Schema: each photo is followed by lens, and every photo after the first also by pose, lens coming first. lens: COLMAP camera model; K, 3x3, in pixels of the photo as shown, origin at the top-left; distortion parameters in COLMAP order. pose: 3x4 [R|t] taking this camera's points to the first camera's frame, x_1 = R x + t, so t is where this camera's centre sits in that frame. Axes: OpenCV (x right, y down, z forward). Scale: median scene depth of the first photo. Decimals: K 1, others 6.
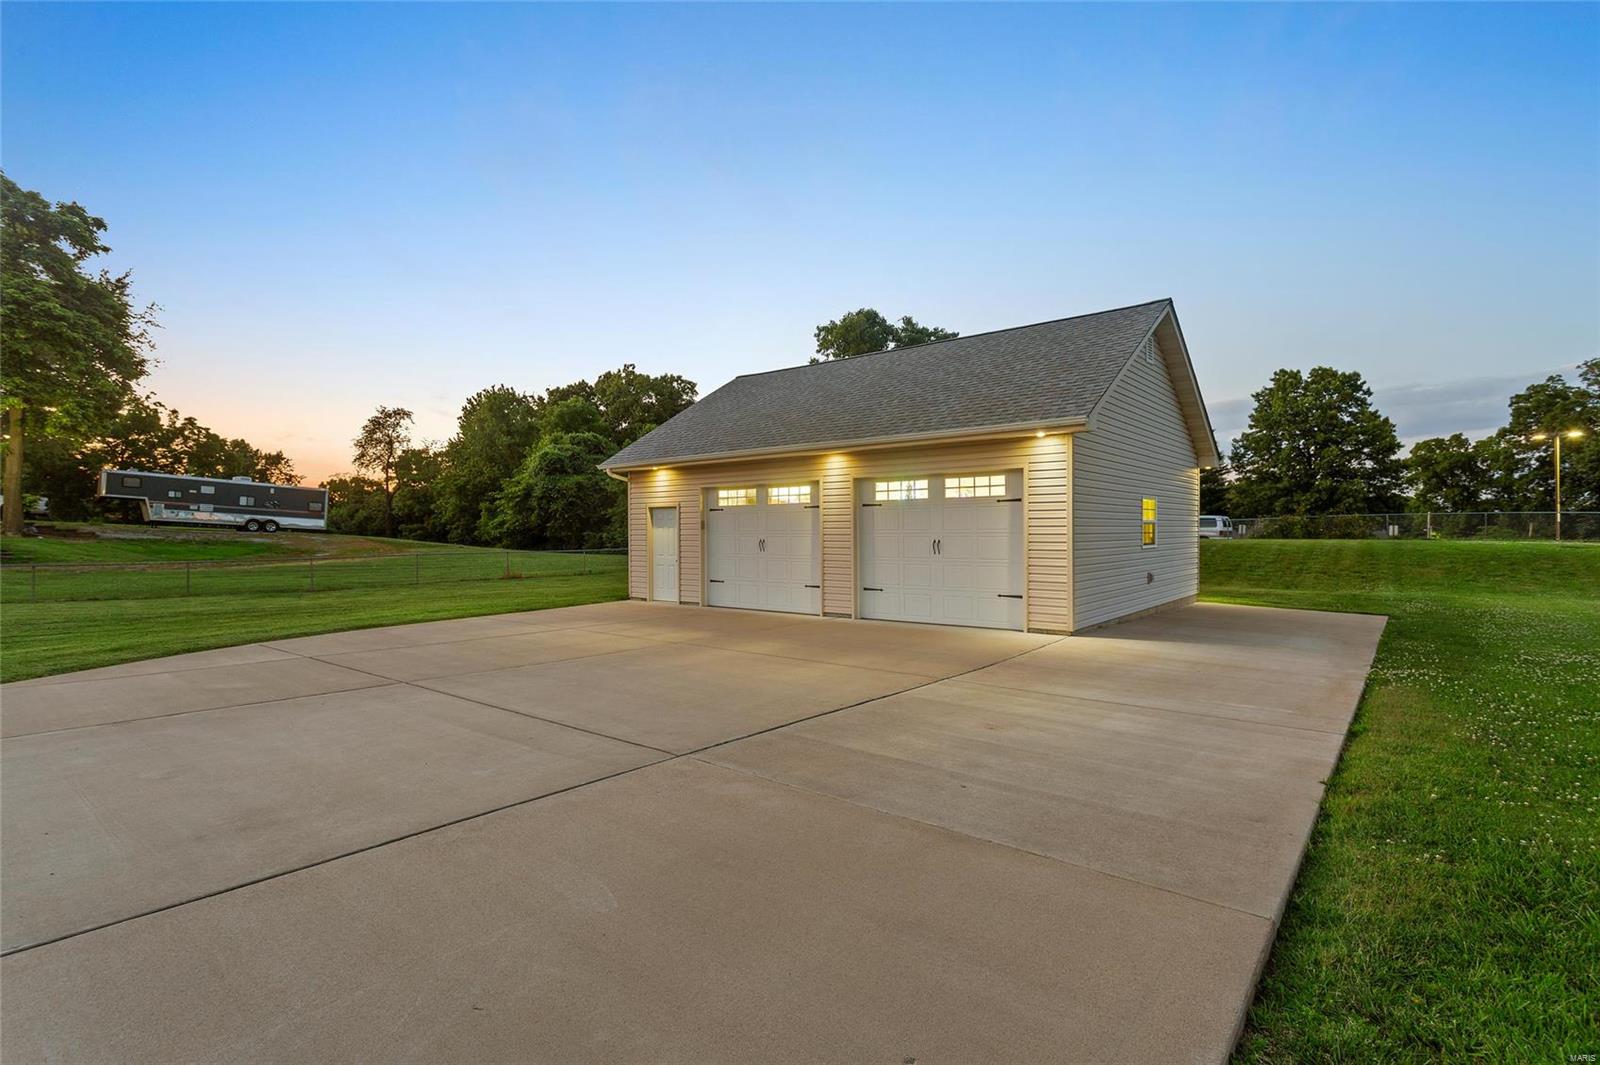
lens RADIAL K [[768.4, 0, 800.0], [0, 768.4, 532.5], [0, 0, 1]] dist [-0.001918, -0.000160]
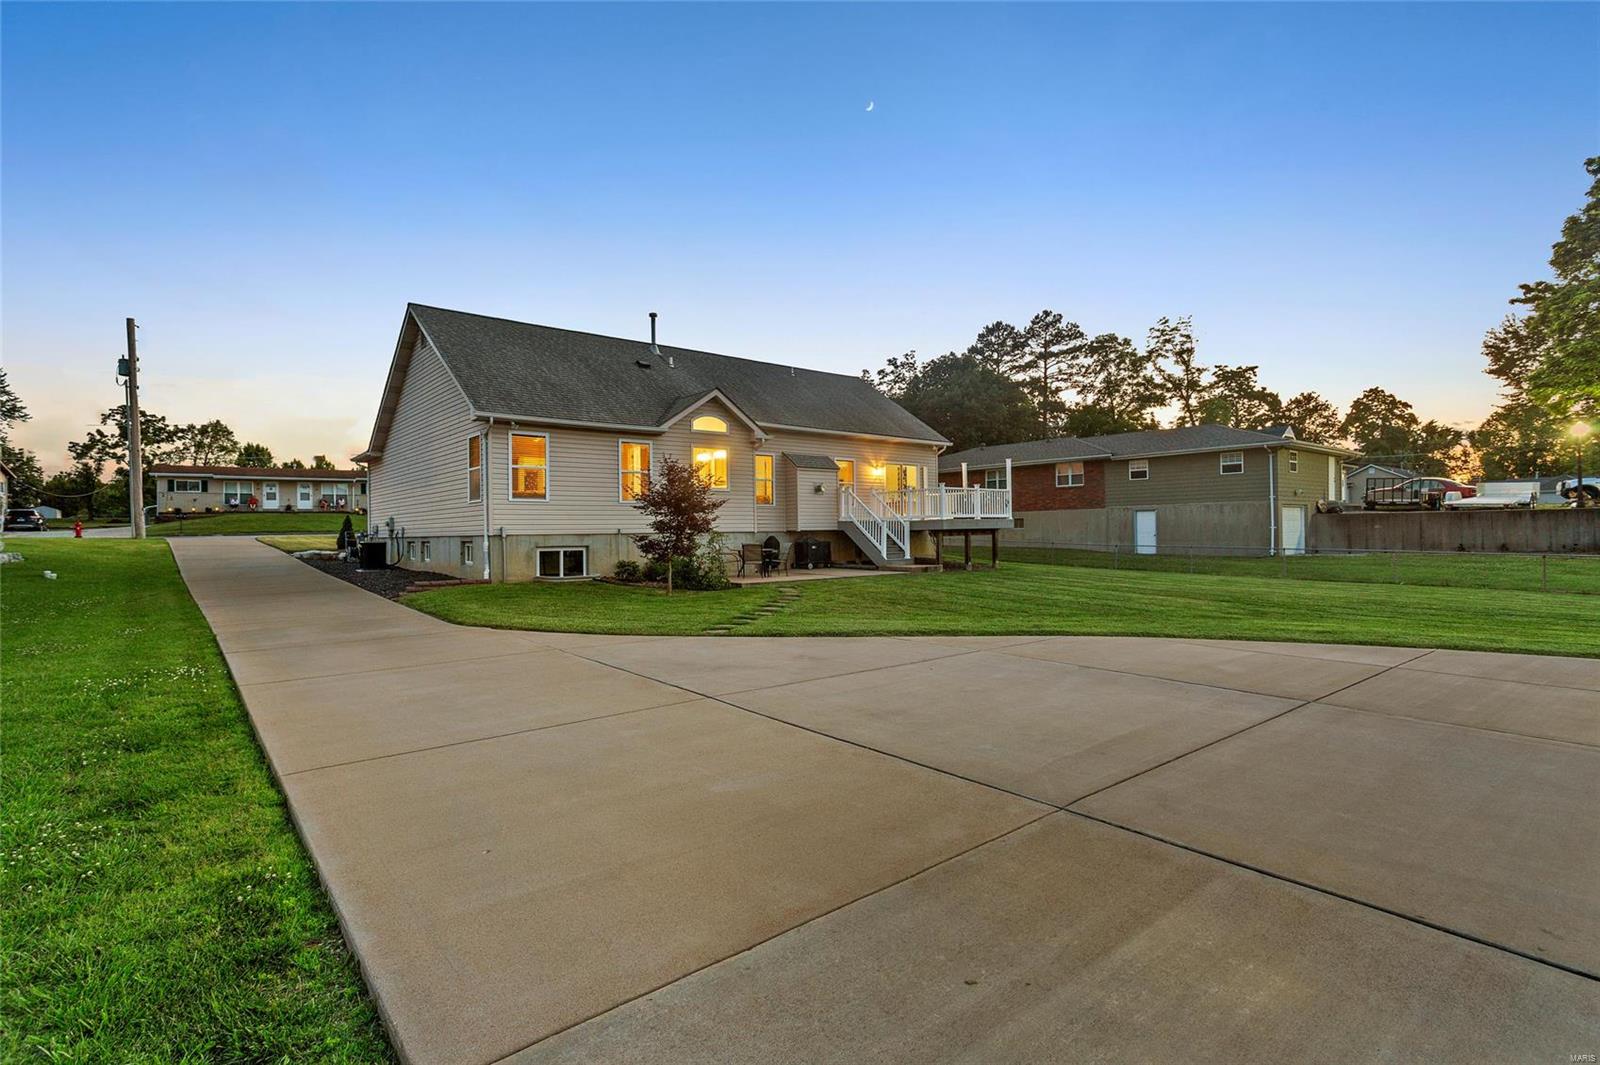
lens RADIAL K [[768.4, 0, 800.0], [0, 768.4, 532.5], [0, 0, 1]] dist [-0.001918, -0.000160]
pose [[-0.208593, 0.009651, -0.977955, 0.763299], [0.015807, 0.999854, 0.006495, -0.030967], [0.977875, -0.014103, -0.208715, 0.914181]]
